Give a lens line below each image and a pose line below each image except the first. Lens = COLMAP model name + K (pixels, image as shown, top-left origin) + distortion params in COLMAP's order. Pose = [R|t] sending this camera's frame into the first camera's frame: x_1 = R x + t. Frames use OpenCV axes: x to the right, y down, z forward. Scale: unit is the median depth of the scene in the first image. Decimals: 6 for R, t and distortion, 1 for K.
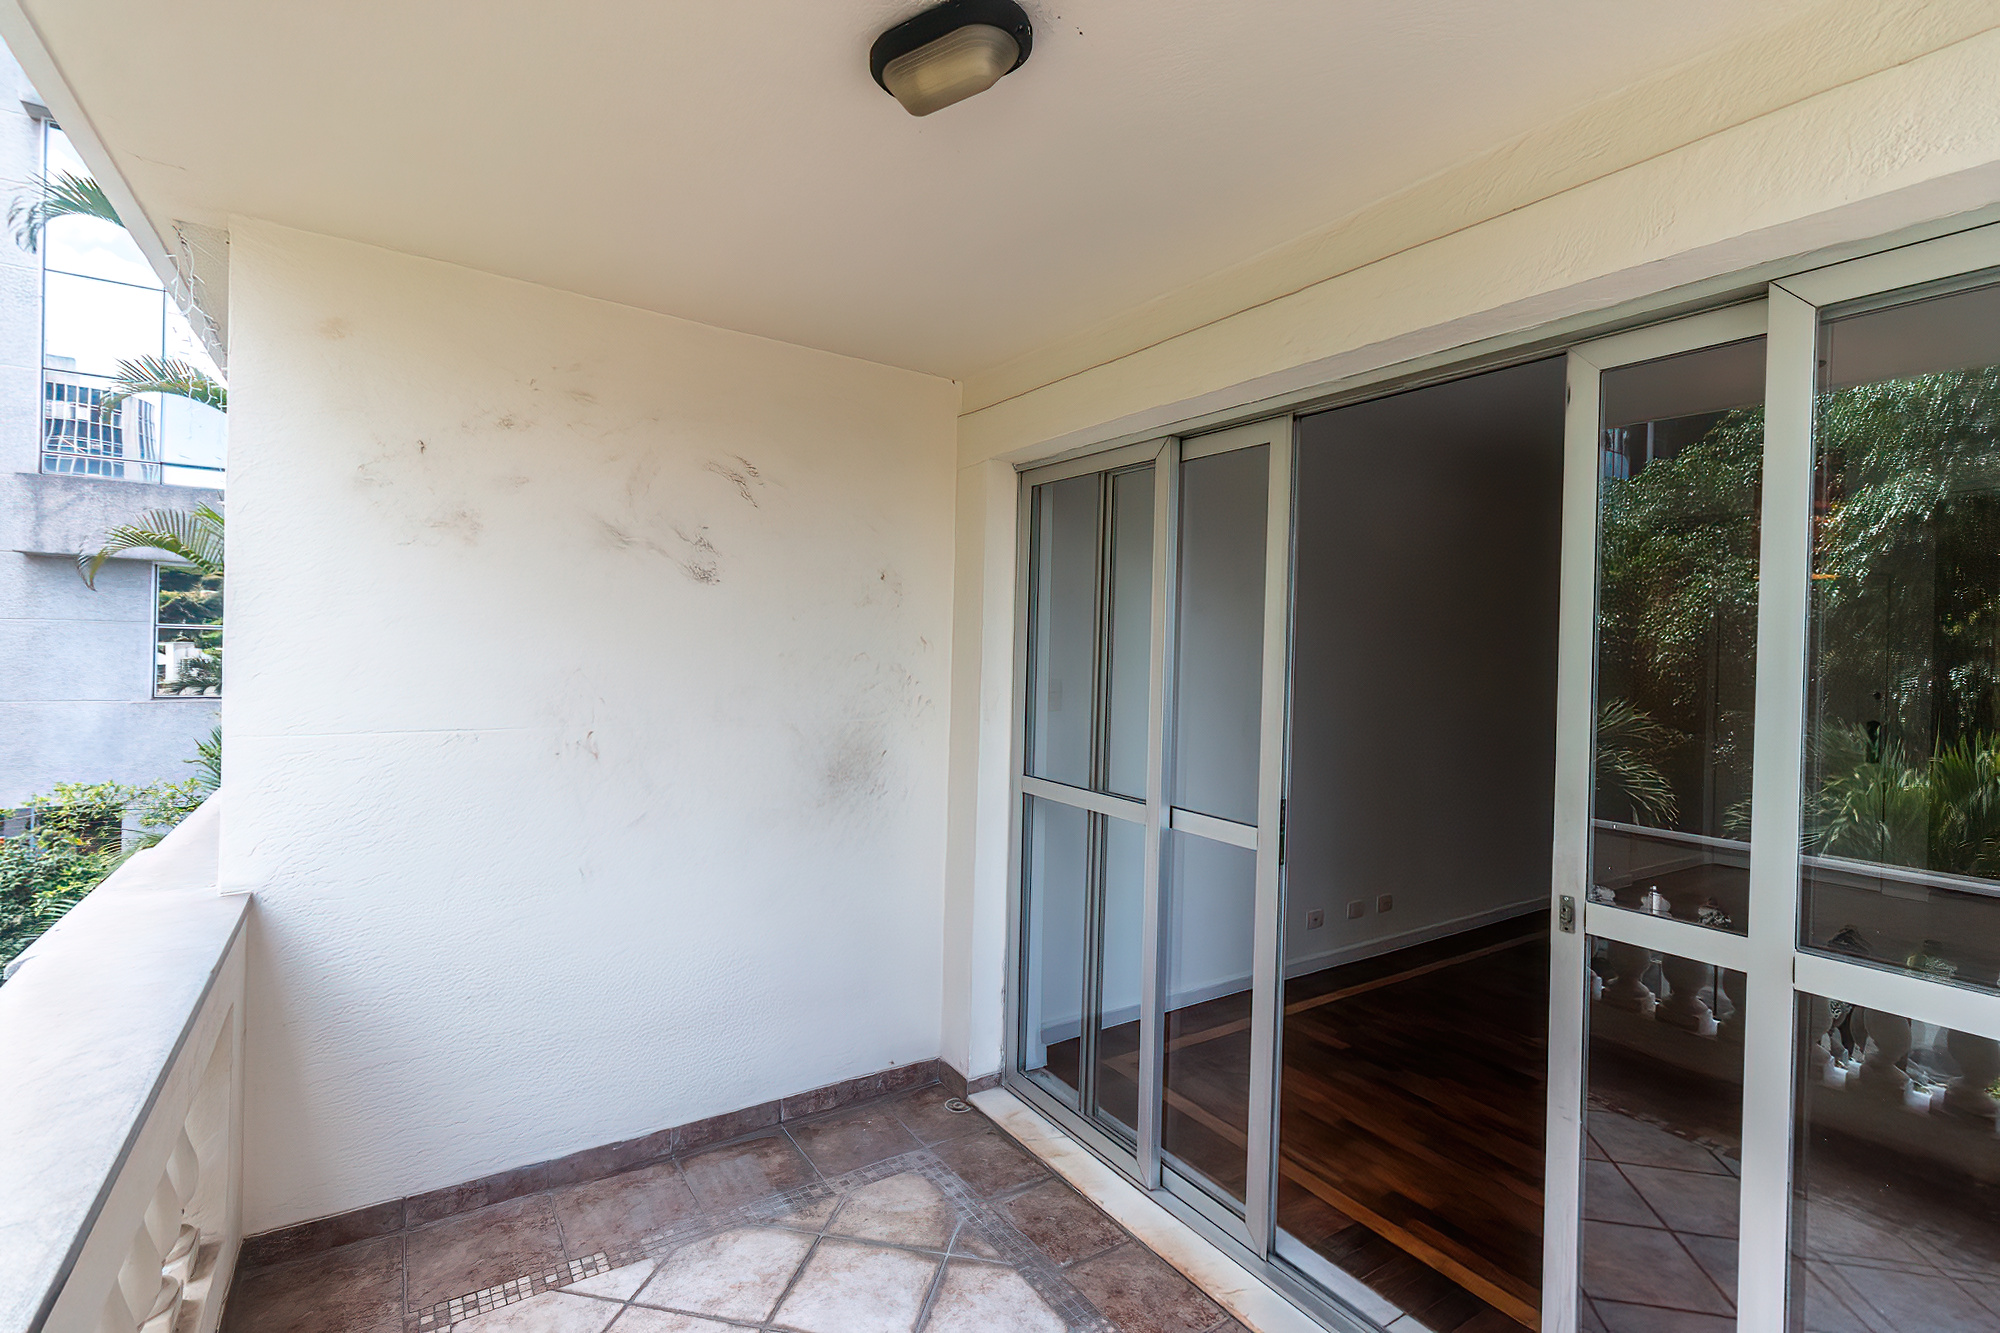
lens RADIAL K [[911.2, 0, 1008.4], [0, 911.2, 648.8], [0, 0, 1]] dist [0.001887, -0.000081]
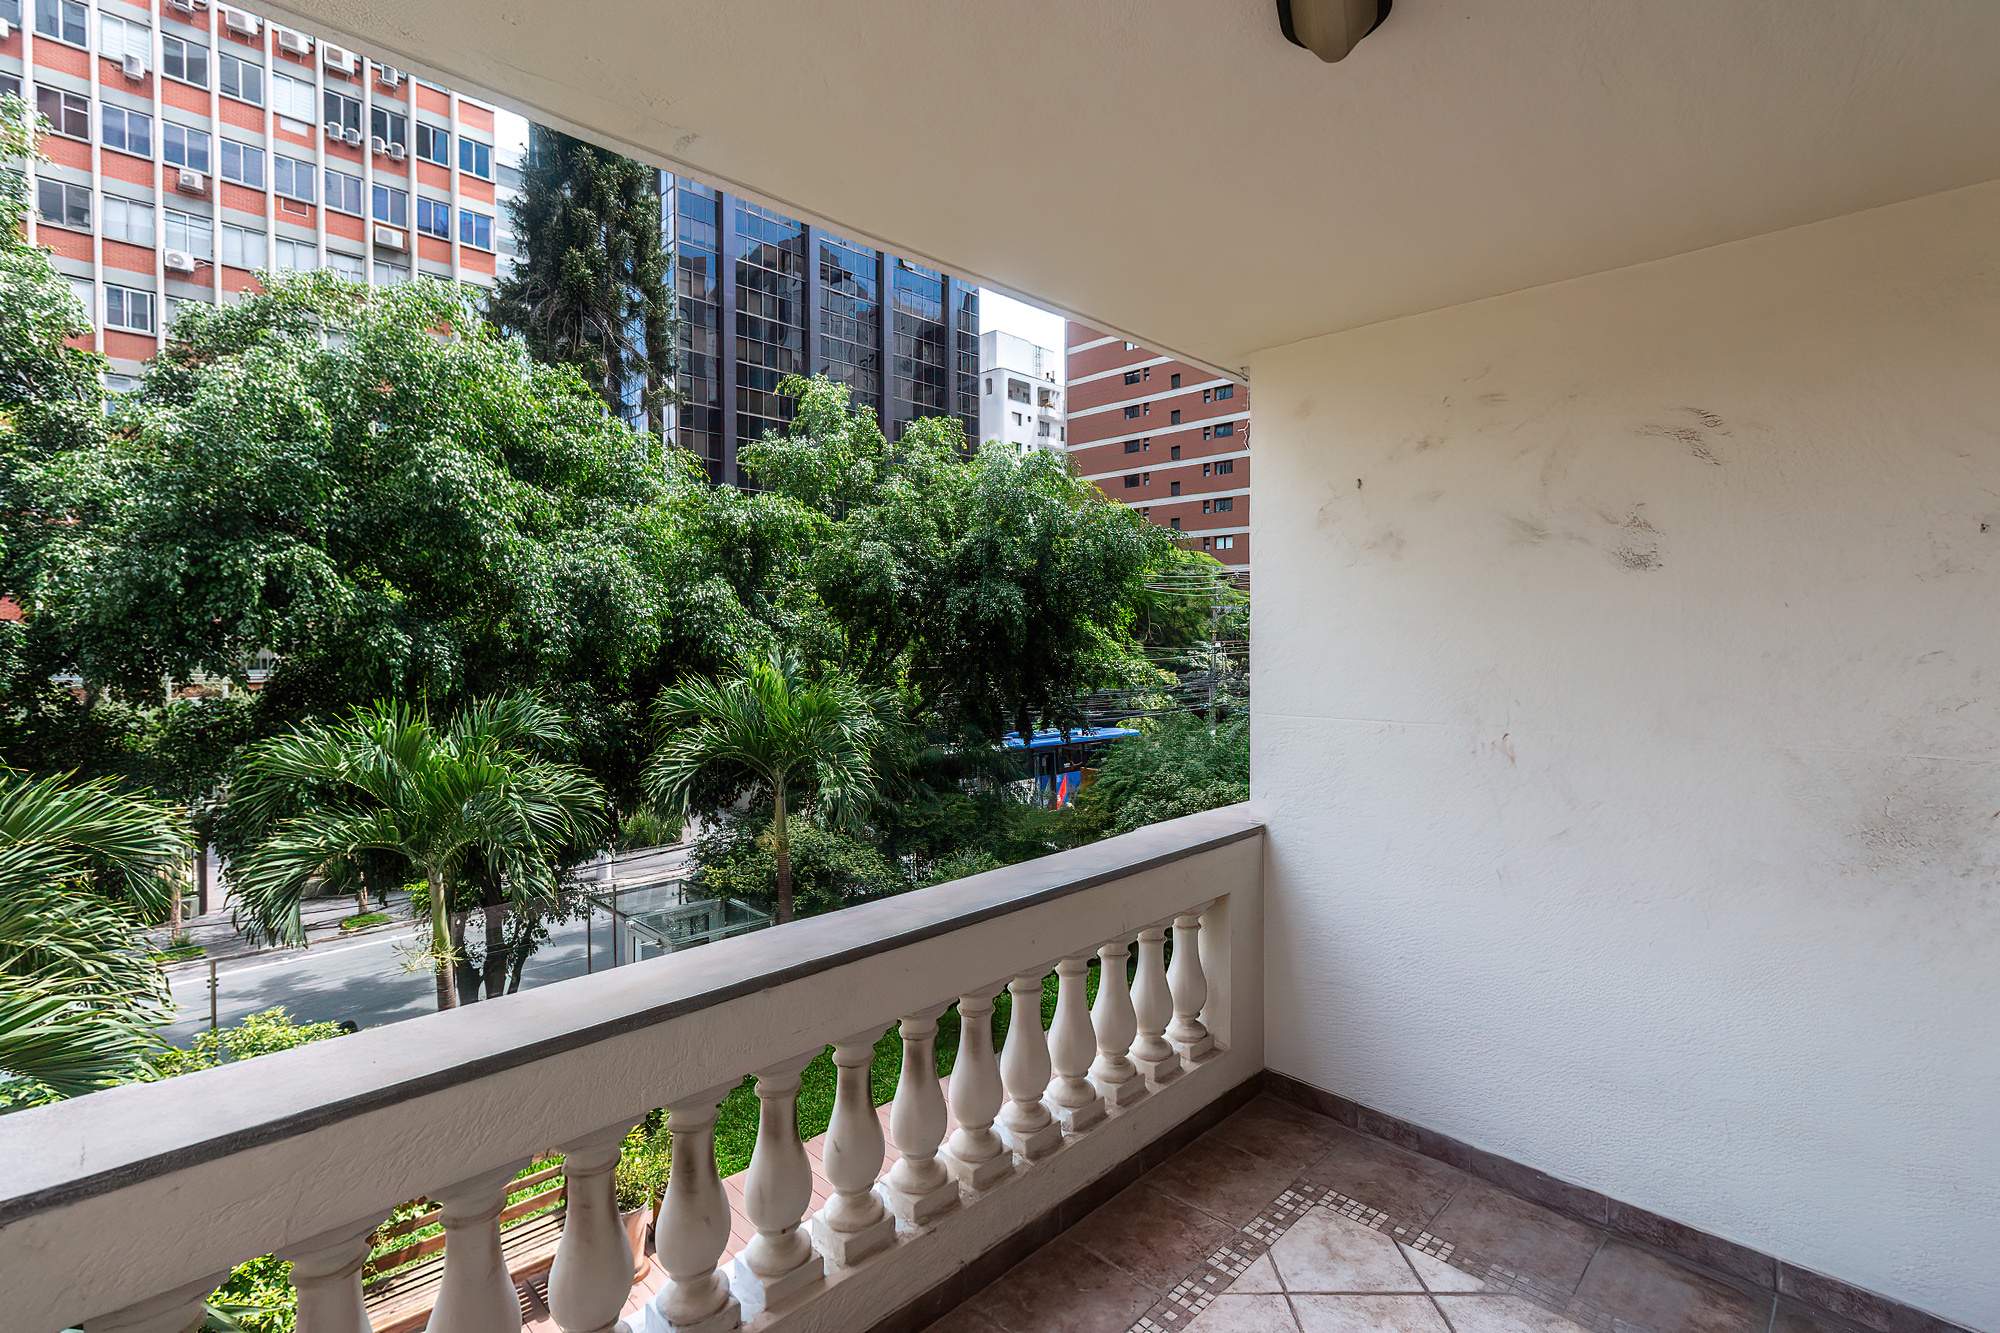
lens RADIAL K [[911.2, 0, 1008.4], [0, 911.2, 648.8], [0, 0, 1]] dist [0.001887, -0.000081]
pose [[0.189341, -0.014465, -0.981805, 0.410536], [0.005381, 0.999892, -0.013693, 0.009590], [0.981897, -0.002691, 0.189398, 0.287177]]
